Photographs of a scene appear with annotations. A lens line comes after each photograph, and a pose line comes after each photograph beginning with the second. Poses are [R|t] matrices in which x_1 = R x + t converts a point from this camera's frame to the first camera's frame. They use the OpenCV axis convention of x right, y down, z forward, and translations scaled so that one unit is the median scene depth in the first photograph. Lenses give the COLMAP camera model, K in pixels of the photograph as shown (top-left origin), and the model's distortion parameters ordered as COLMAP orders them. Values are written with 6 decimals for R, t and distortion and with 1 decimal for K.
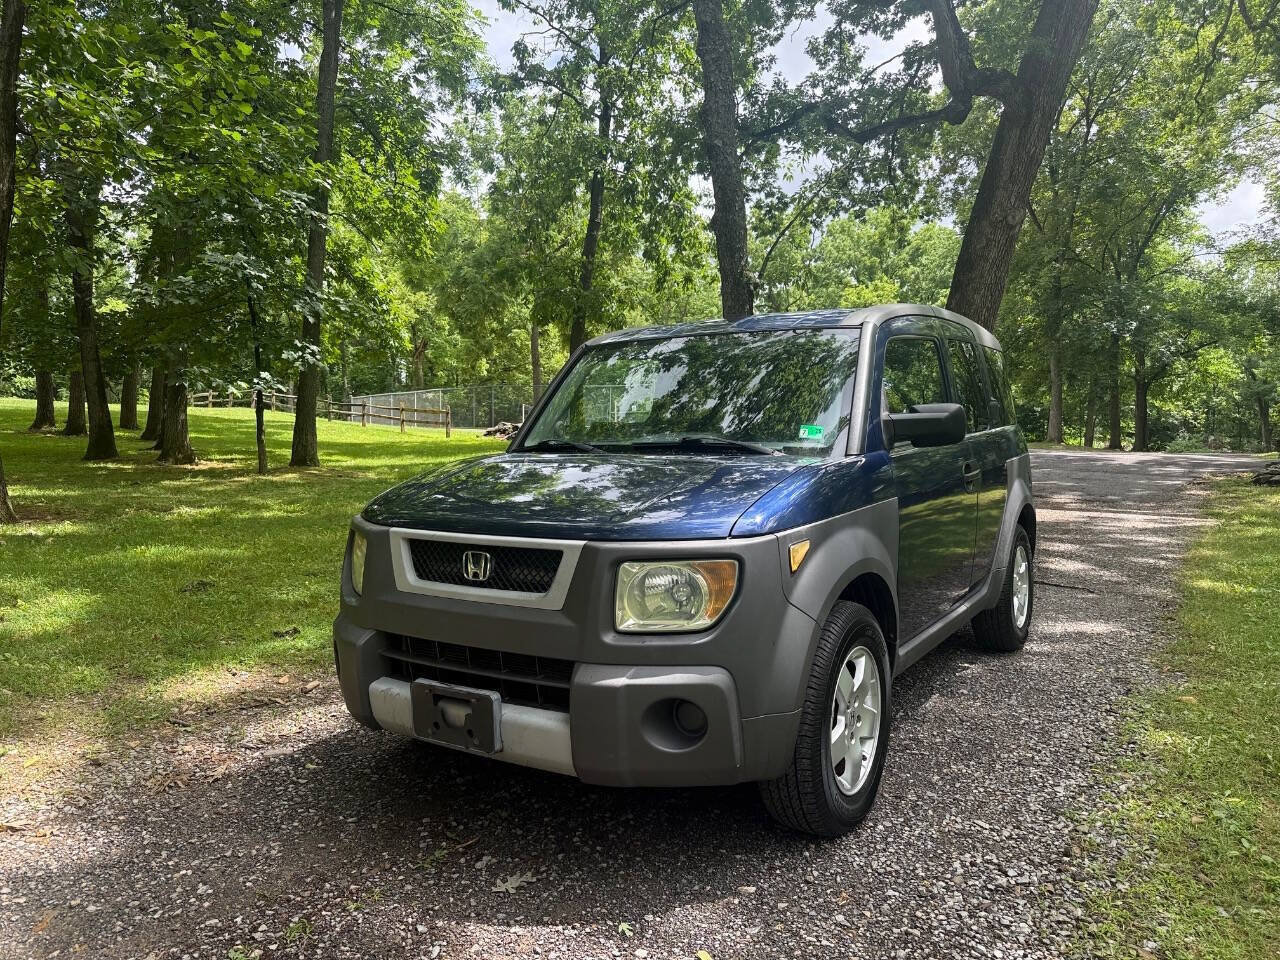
lens RADIAL K [[894.2, 0, 628.8], [0, 894.2, 500.9], [0, 0, 1]] dist [0.024719, -0.042292]
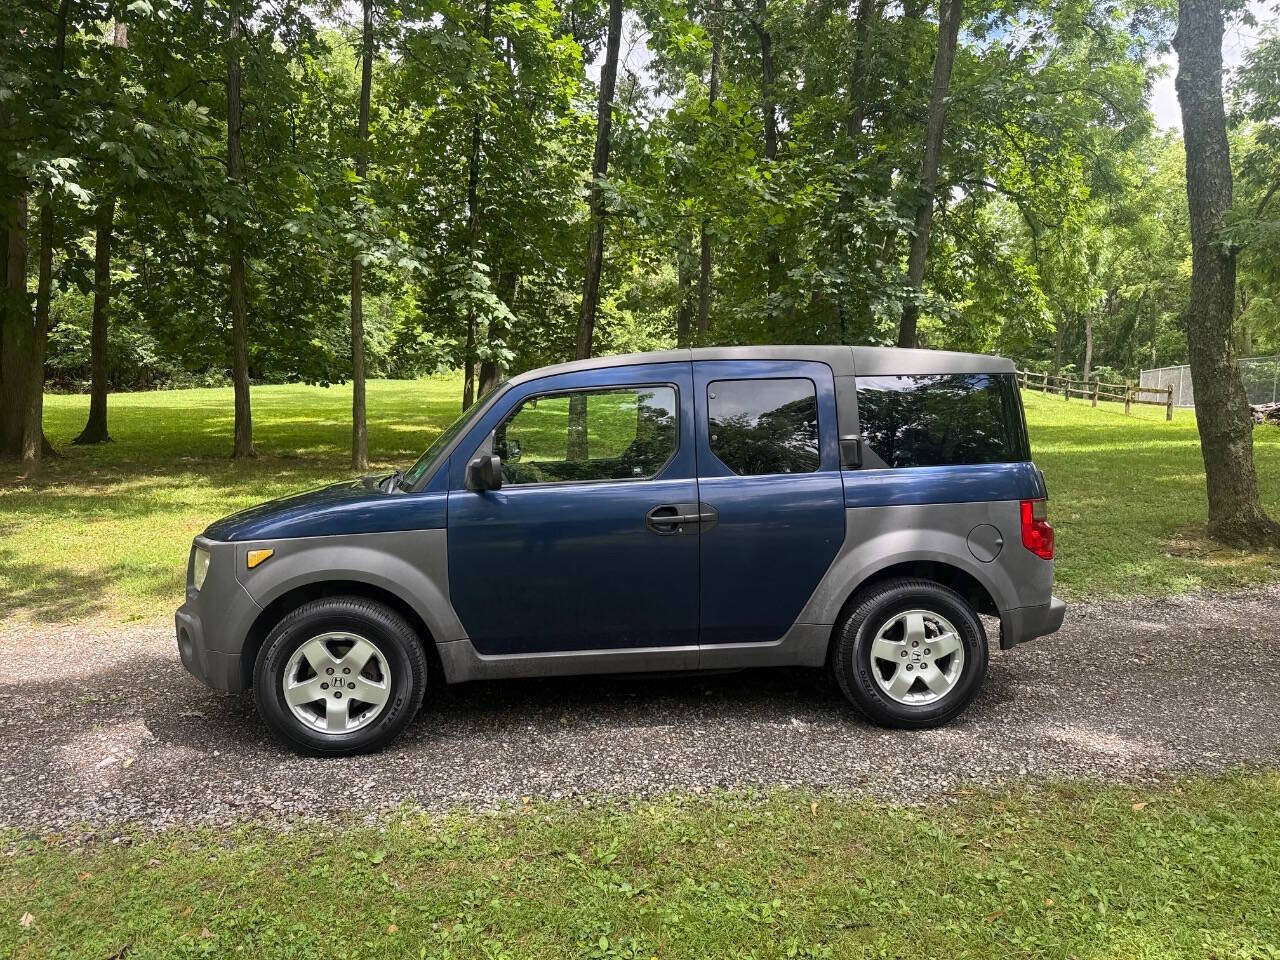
lens RADIAL K [[894.2, 0, 637.8], [0, 894.2, 481.1], [0, 0, 1]] dist [0.024719, -0.042292]
pose [[0.632447, 0.066114, -0.771777, 0.212204], [-0.058264, 0.997589, 0.037712, -0.019797], [0.772409, 0.021116, 0.634774, 0.061699]]
